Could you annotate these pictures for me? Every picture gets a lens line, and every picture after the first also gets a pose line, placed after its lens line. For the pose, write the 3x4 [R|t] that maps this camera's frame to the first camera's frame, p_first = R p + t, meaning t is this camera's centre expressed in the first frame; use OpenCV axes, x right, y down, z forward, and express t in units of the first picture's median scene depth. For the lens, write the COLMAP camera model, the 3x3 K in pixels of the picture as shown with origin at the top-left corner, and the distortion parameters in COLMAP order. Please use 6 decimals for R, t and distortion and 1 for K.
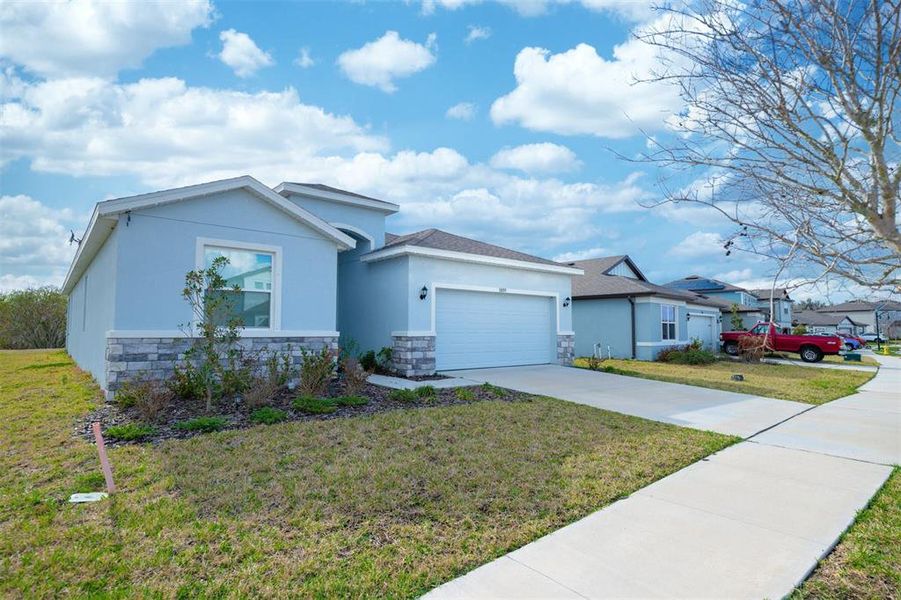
lens RADIAL K [[475.4, 0, 450.5], [0, 475.4, 301.8], [0, 0, 1]] dist [0.001029, -0.000024]
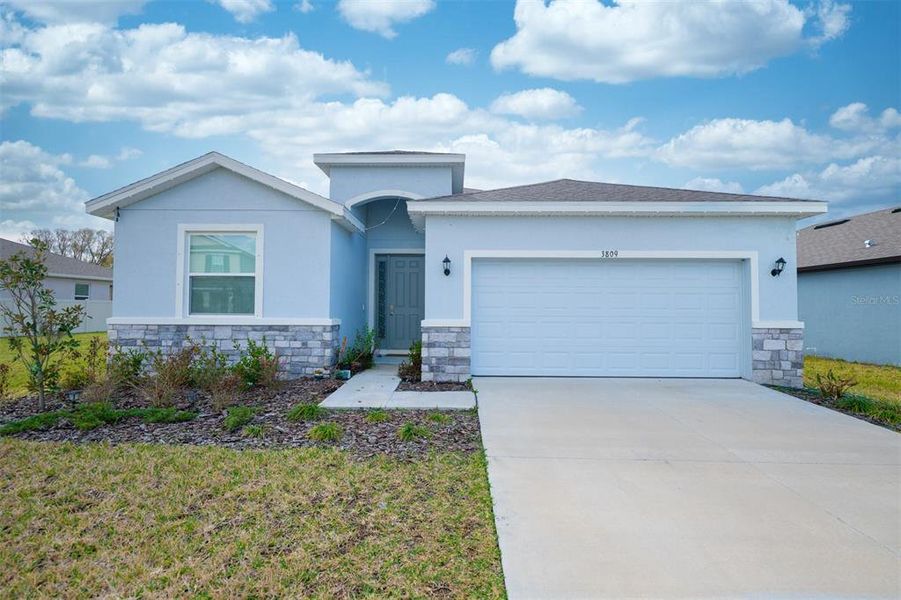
lens RADIAL K [[475.4, 0, 451.5], [0, 475.4, 297.7], [0, 0, 1]] dist [0.001029, -0.000024]
pose [[0.756092, -0.013797, -0.654320, 0.421717], [0.036558, 0.999107, 0.021177, 0.013937], [0.653443, -0.039932, 0.755922, 0.466659]]
